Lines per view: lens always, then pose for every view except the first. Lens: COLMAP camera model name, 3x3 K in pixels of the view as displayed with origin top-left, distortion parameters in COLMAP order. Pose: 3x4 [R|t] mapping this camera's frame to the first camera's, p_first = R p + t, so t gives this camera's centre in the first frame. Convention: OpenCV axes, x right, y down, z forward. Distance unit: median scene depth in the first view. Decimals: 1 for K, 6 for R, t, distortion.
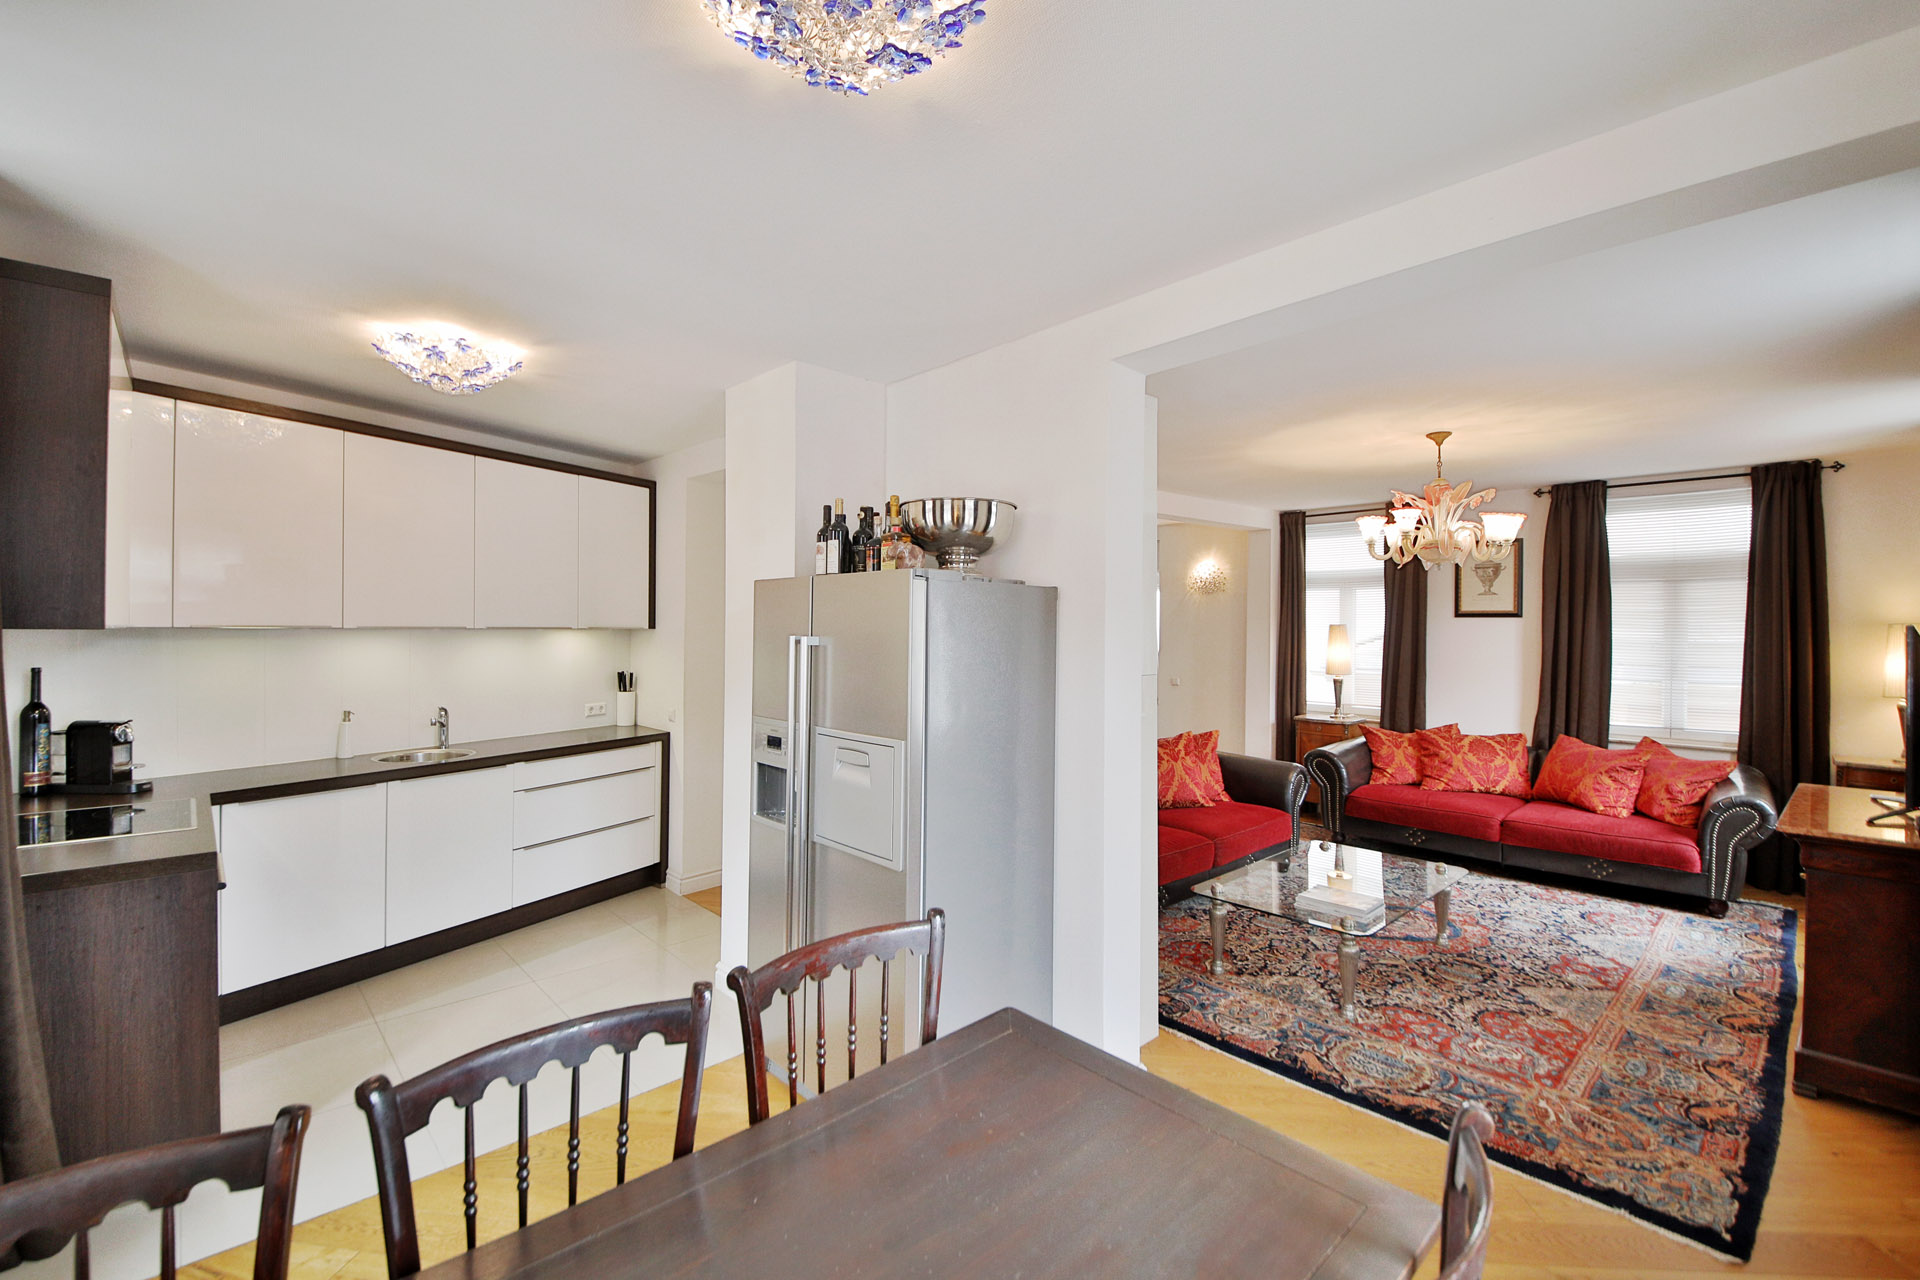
lens RADIAL K [[809.2, 0, 958.0], [0, 809.2, 605.0], [0, 0, 1]] dist [-0.000122, -0.000027]
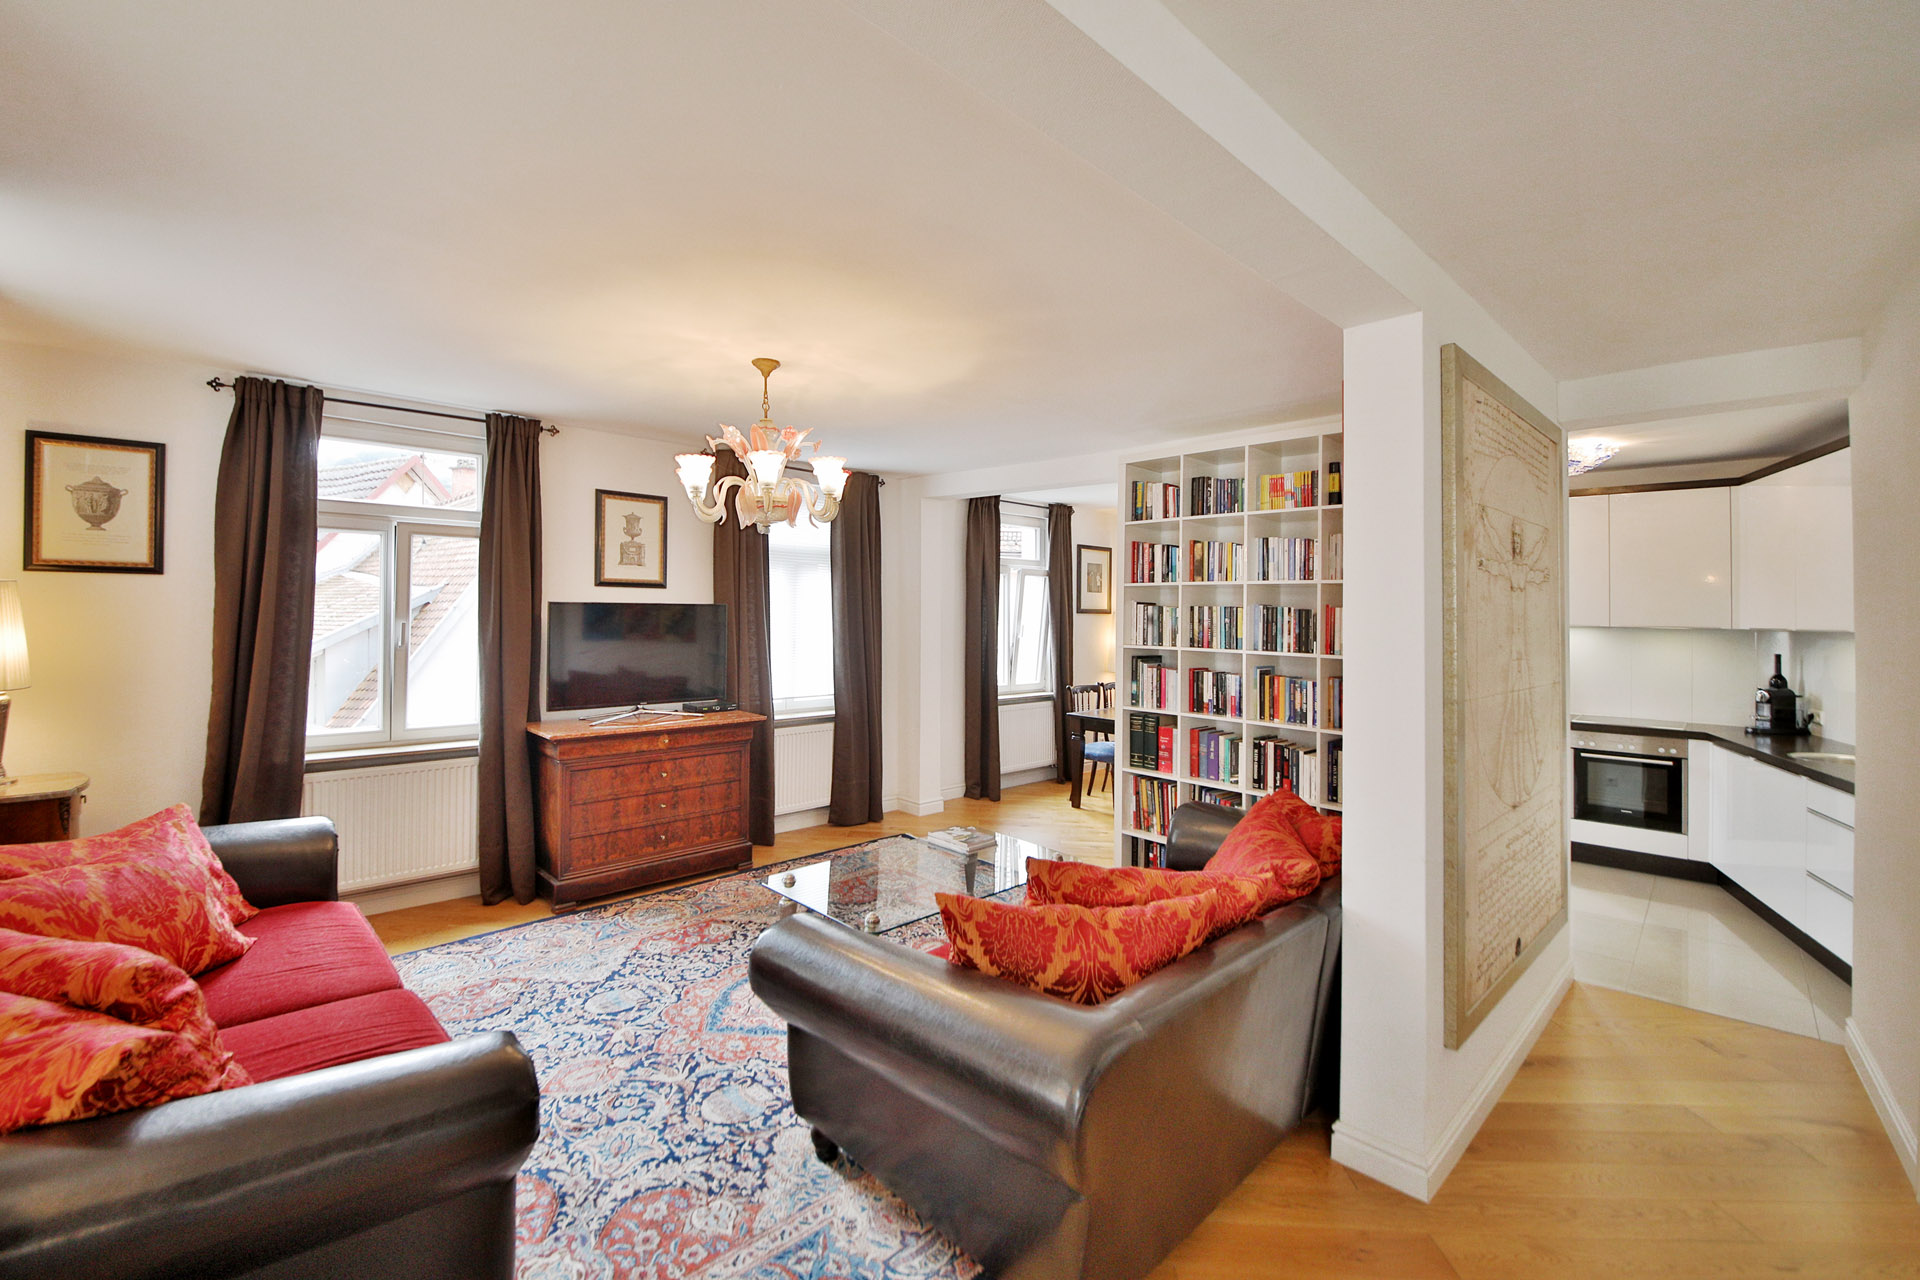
lens RADIAL K [[809.2, 0, 958.0], [0, 809.2, 605.0], [0, 0, 1]] dist [-0.000122, -0.000027]
pose [[-0.999402, -0.029317, -0.018331, 0.466692], [-0.029184, 0.999546, -0.007503, 0.028291], [0.018543, -0.006964, -0.999804, 2.012589]]
